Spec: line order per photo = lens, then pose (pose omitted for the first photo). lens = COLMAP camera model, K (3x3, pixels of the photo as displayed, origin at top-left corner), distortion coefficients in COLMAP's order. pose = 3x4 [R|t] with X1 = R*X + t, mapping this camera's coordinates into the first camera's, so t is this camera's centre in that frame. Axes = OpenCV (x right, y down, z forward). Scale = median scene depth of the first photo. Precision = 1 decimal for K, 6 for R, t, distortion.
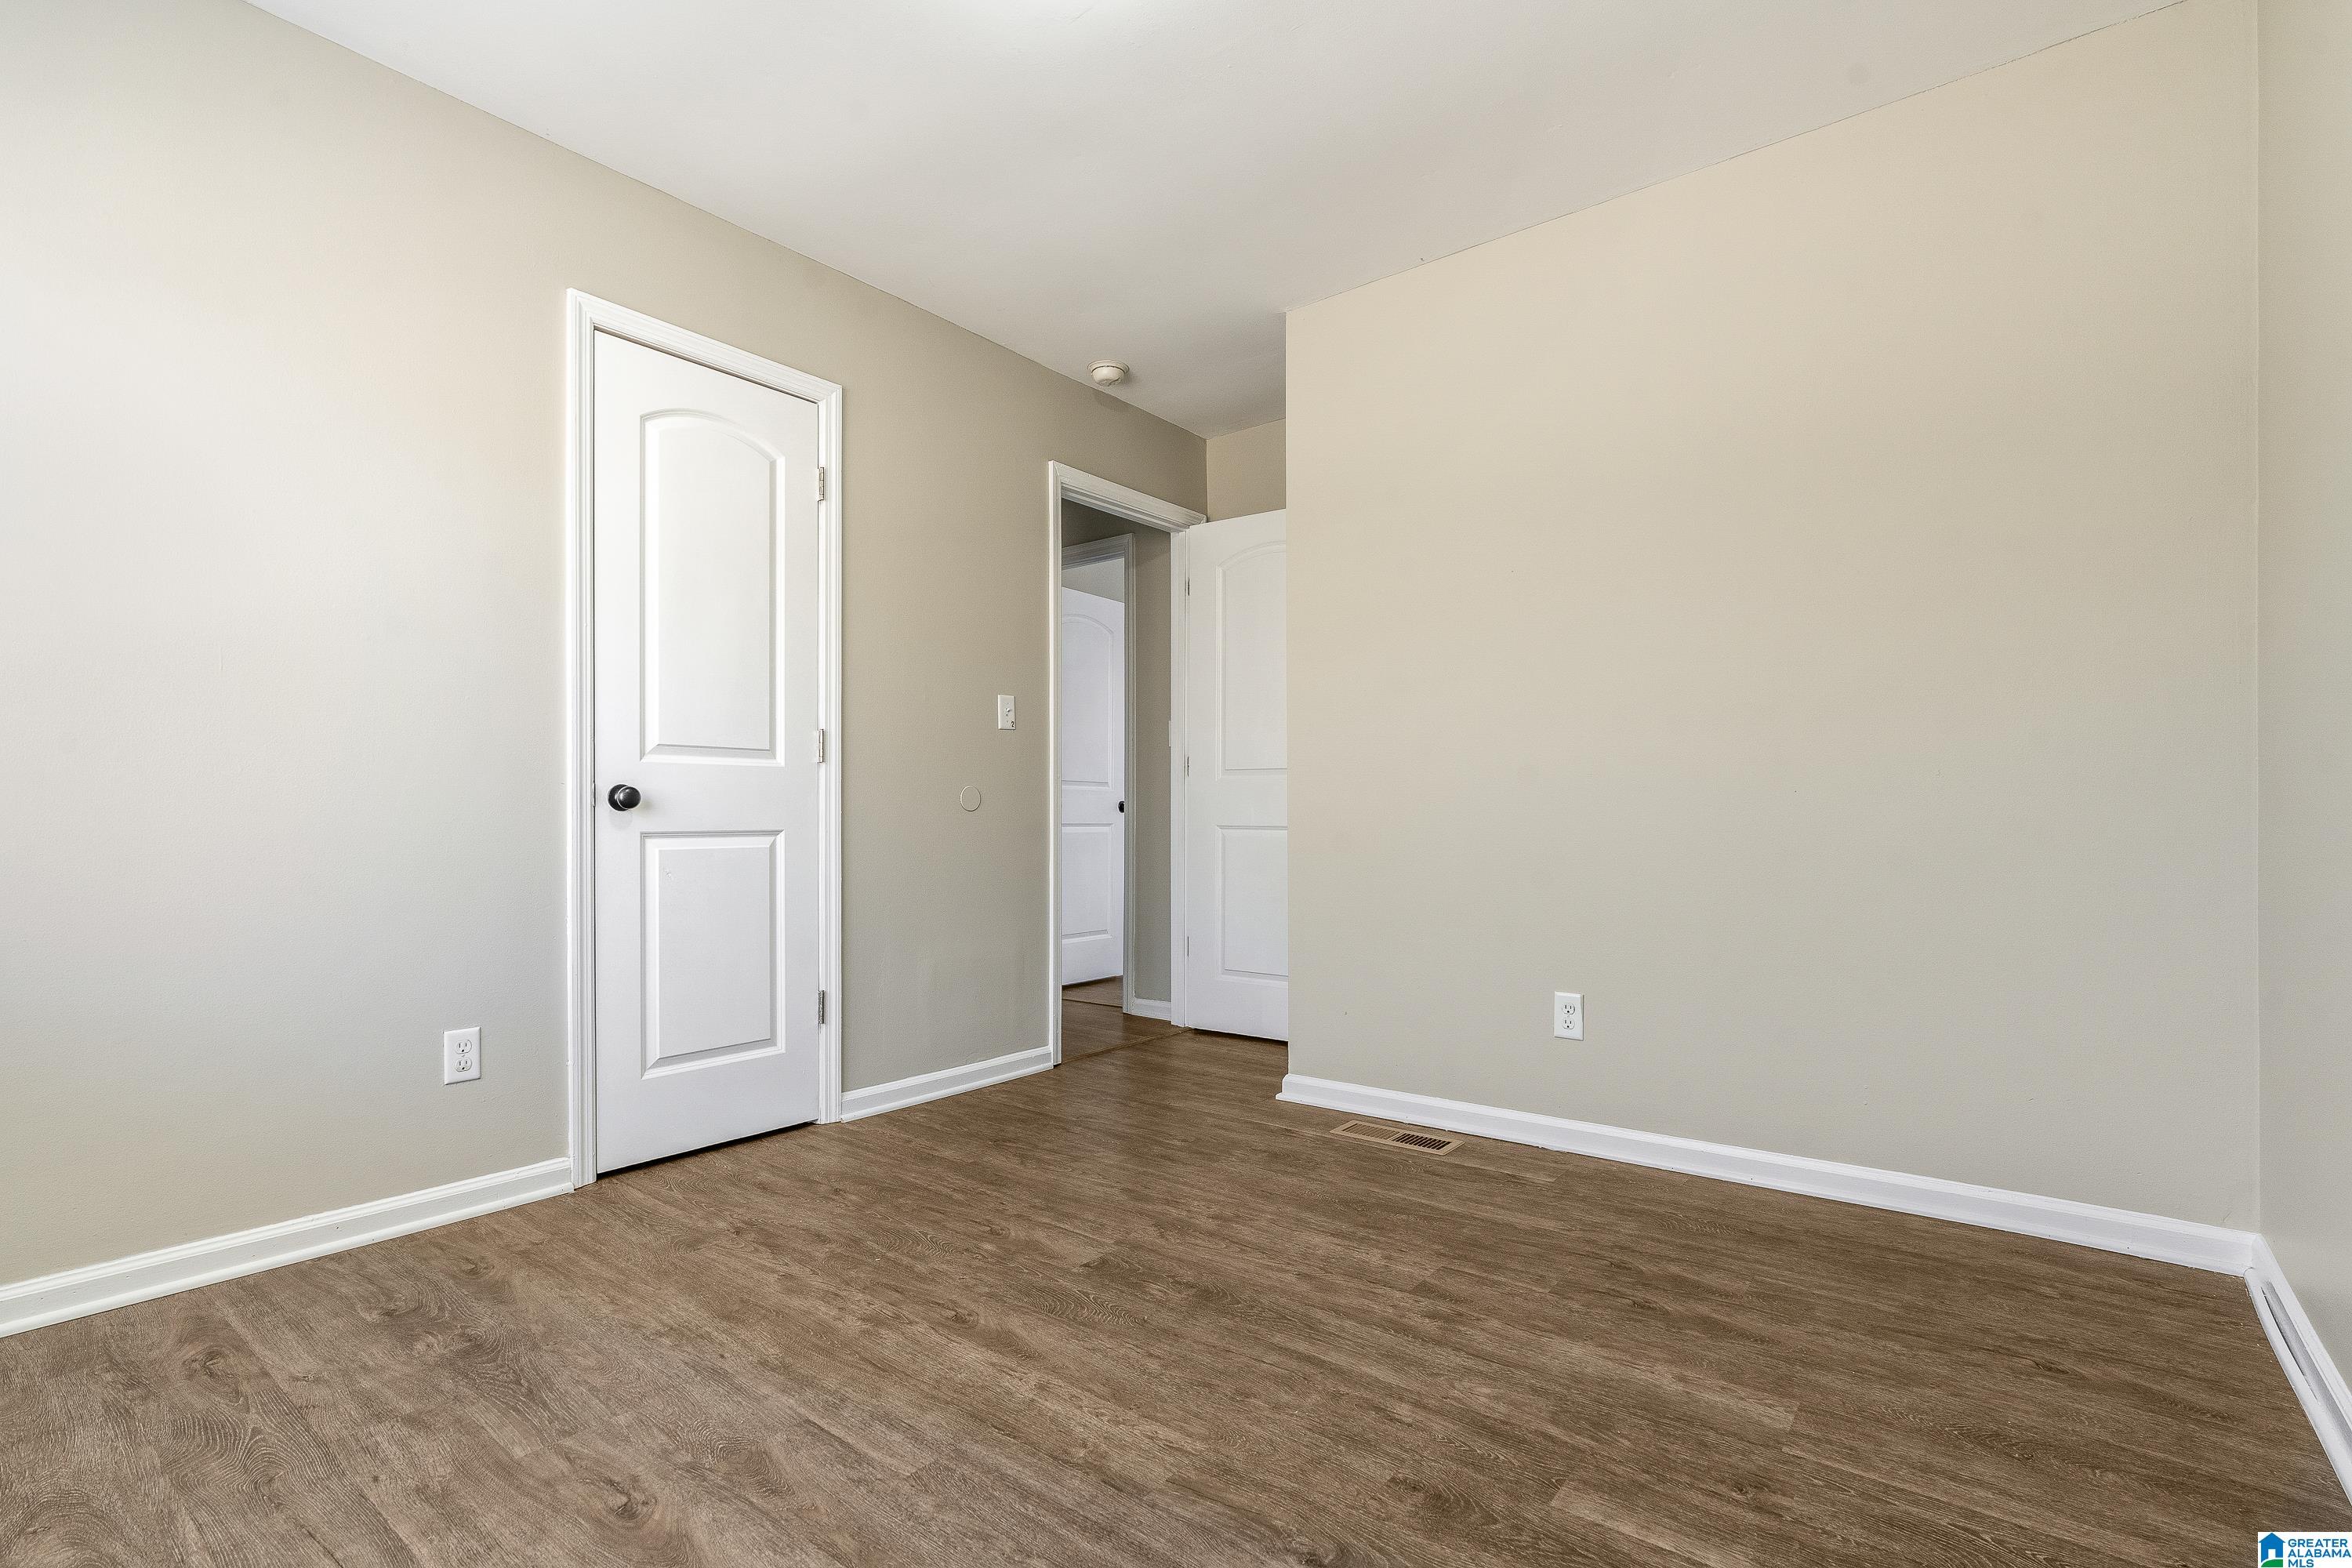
lens RADIAL K [[1084.3, 0, 1194.9], [0, 1084.3, 785.9], [0, 0, 1]] dist [-0.001069, -0.000127]
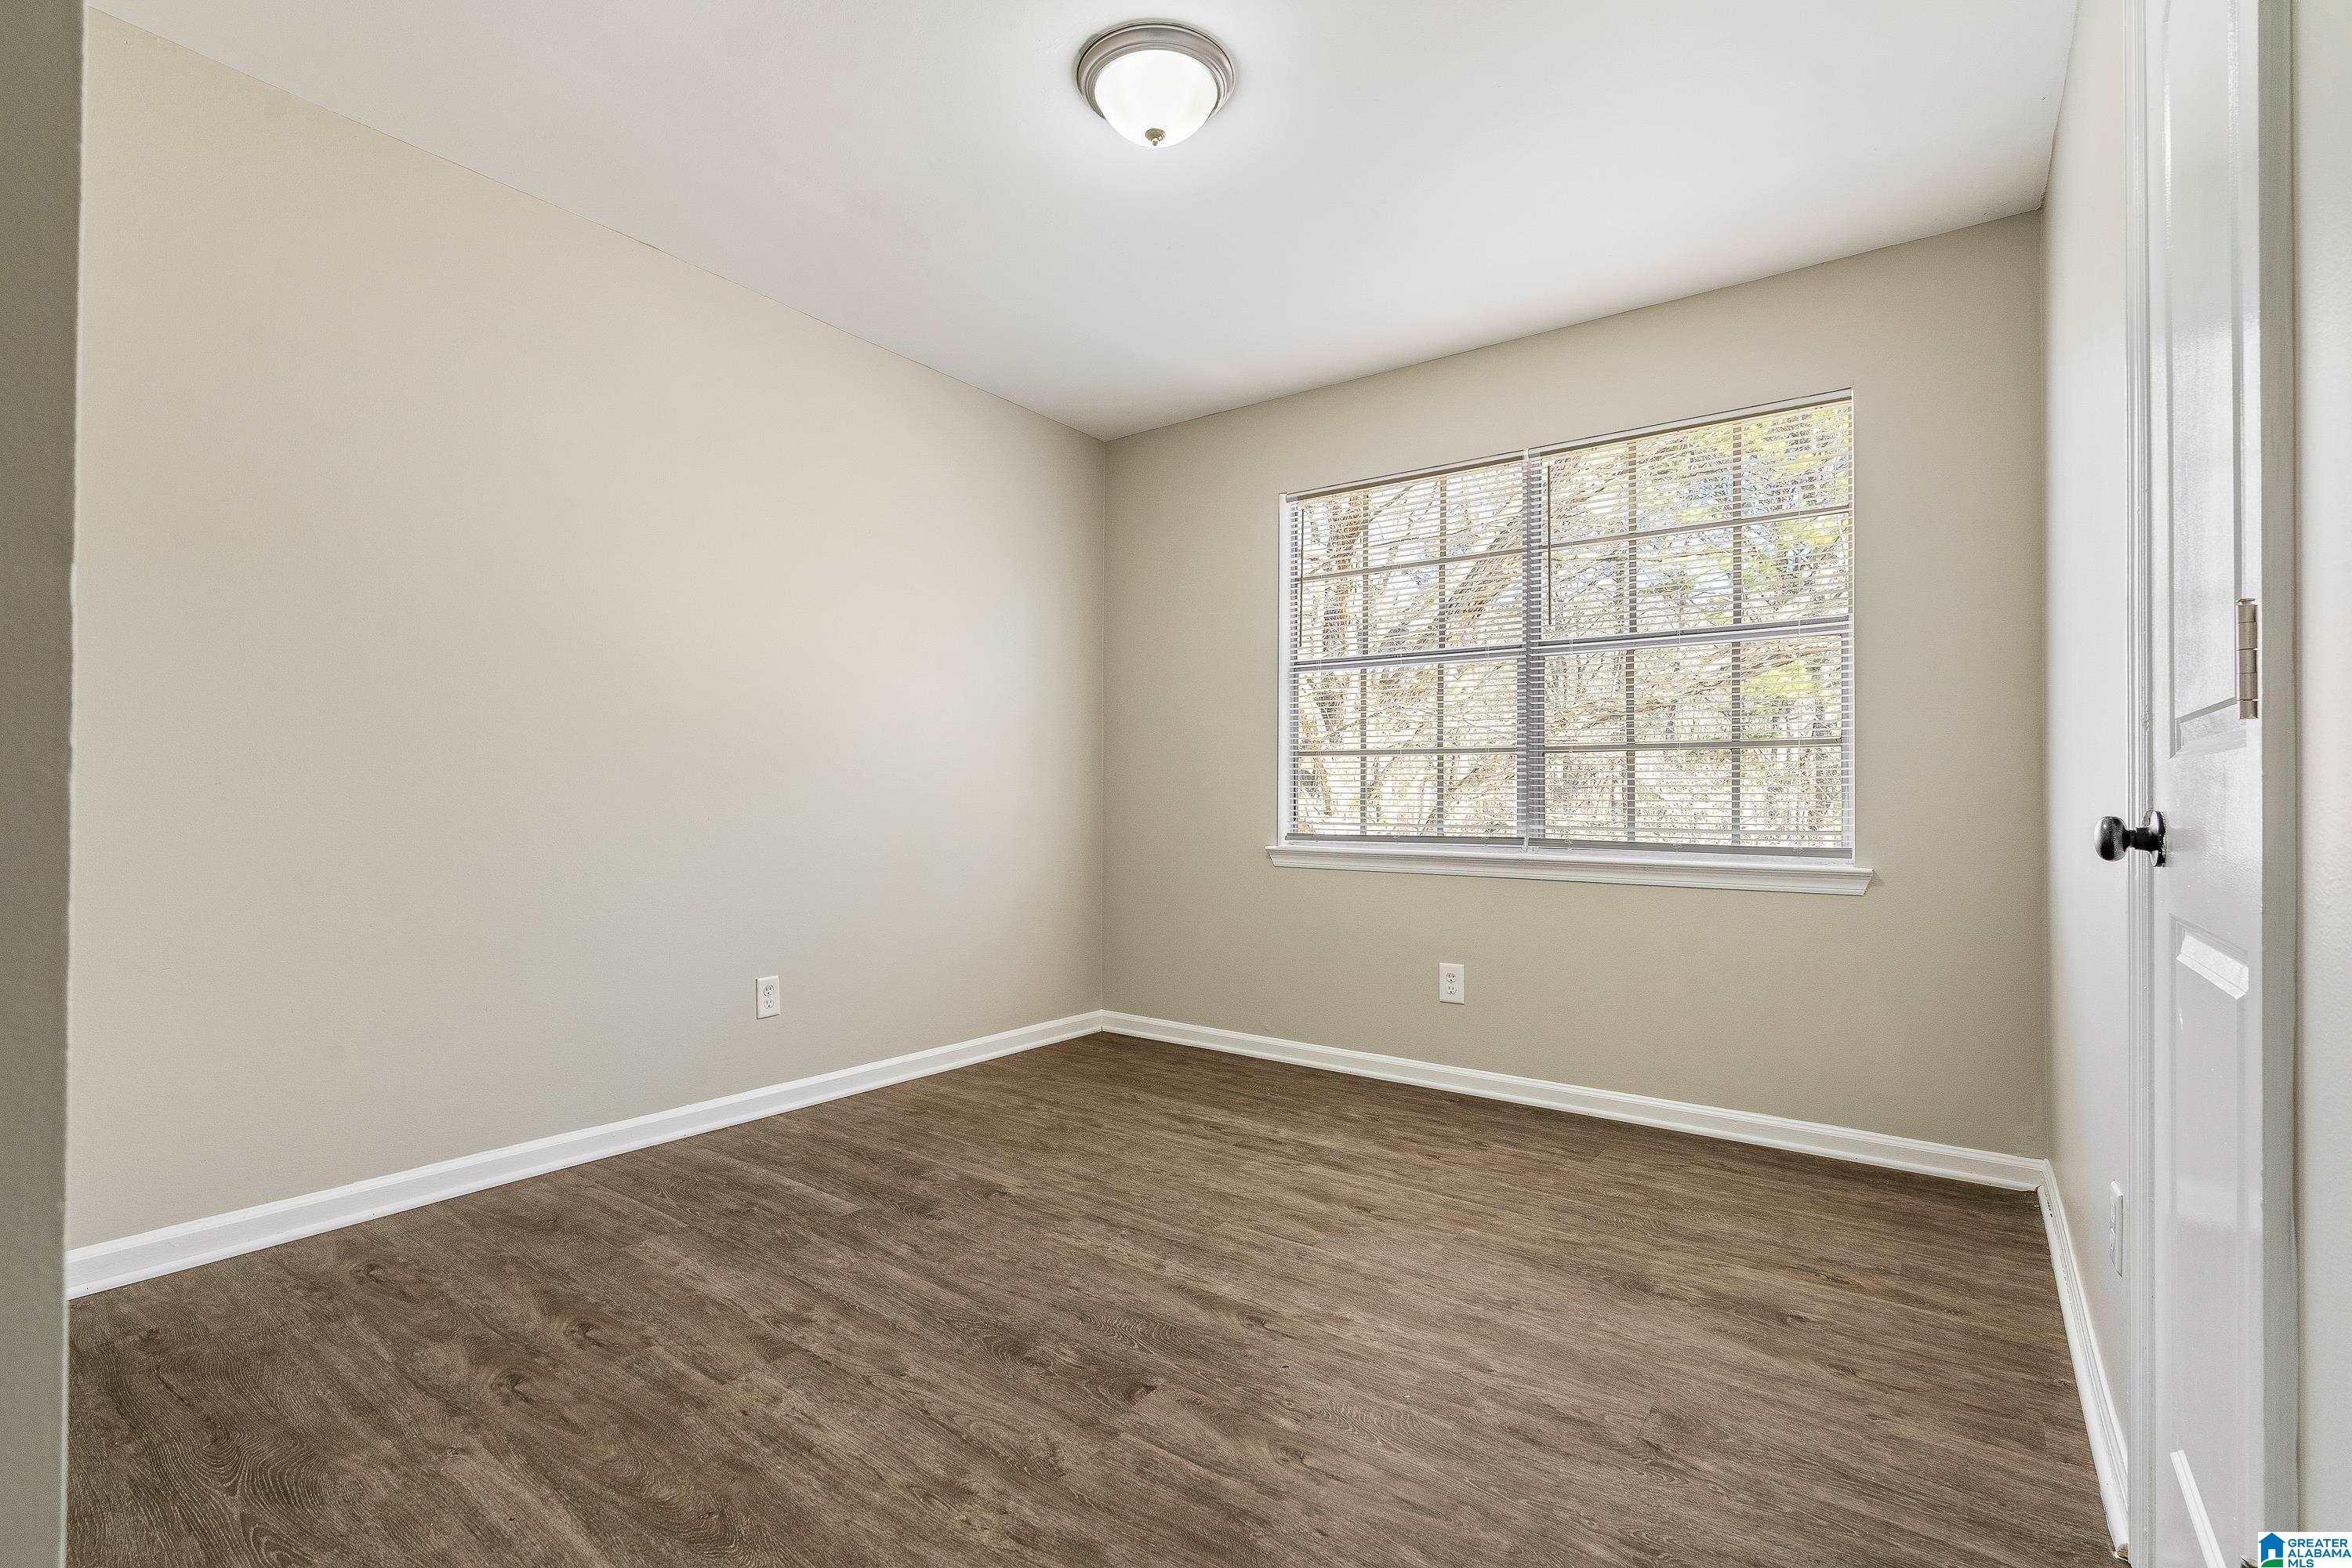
lens RADIAL K [[1084.3, 0, 1175.9], [0, 1084.3, 801.0], [0, 0, 1]] dist [-0.001069, -0.000127]
pose [[-0.999635, -0.006529, -0.026225, -0.109112], [-0.005945, 0.999733, -0.022309, 0.010031], [0.026363, -0.022145, -0.999407, 2.102549]]
